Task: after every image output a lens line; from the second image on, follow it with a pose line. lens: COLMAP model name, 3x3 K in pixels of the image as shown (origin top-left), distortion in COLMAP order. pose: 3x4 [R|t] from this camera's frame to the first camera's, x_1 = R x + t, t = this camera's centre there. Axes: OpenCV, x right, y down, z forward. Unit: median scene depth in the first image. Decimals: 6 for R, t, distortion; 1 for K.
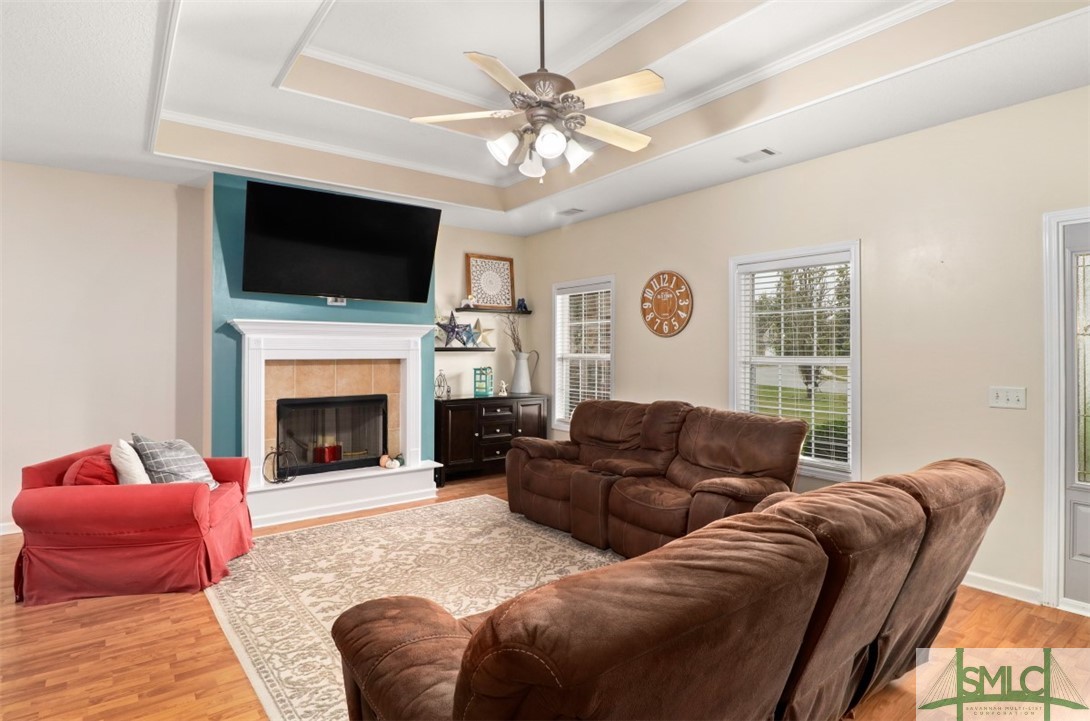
lens RADIAL K [[561.0, 0, 541.3], [0, 561.0, 345.5], [0, 0, 1]] dist [0.004928, -0.013307]
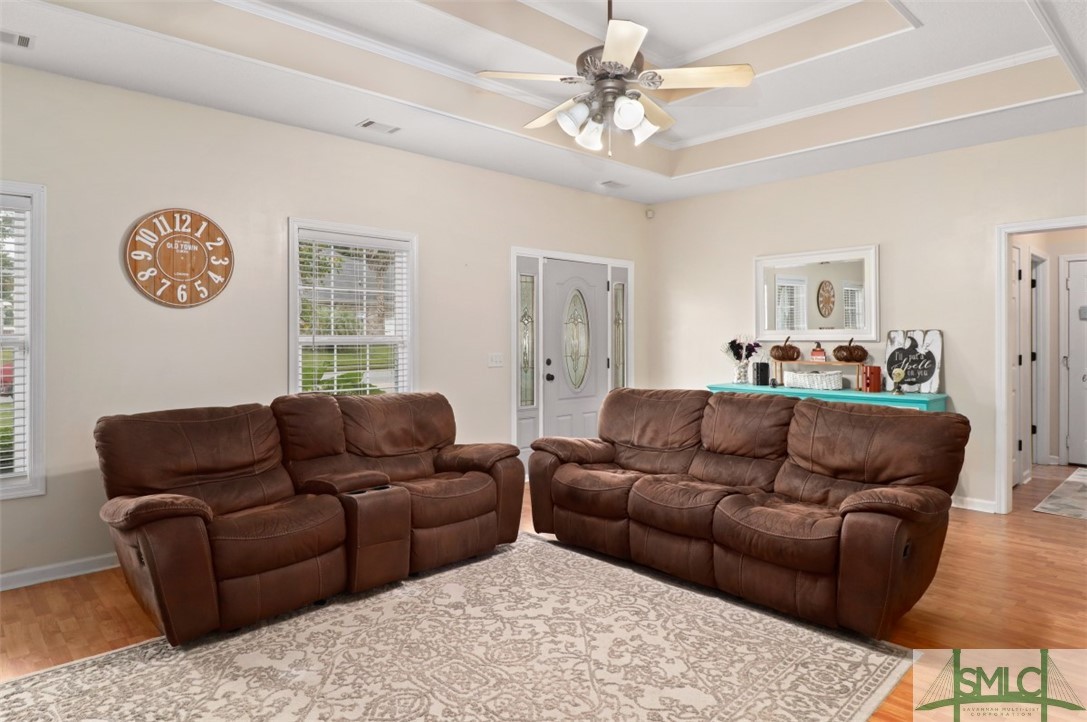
lens RADIAL K [[654.3, 0, 542.0], [0, 654.3, 334.0], [0, 0, 1]] dist [0.003104, -0.000362]
pose [[-0.111982, 0.002065, 0.993708, -0.805241], [-0.007103, 0.999971, -0.002878, 0.020068], [-0.993685, -0.007381, -0.111964, 0.888584]]
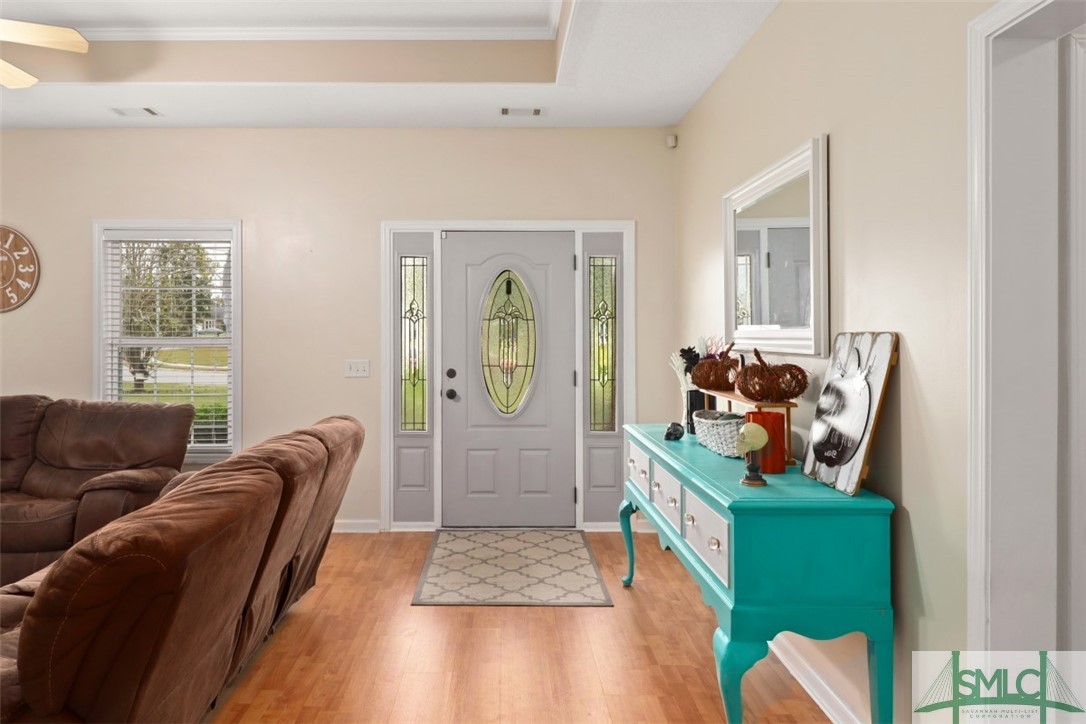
lens RADIAL K [[735.3, 0, 507.4], [0, 735.3, 328.7], [0, 0, 1]] dist [-0.004433, 0.000118]
pose [[0.597928, -0.000981, 0.801549, -0.208401], [-0.004628, 0.999978, 0.004676, -0.002467], [-0.801537, -0.006506, 0.597910, -0.178516]]
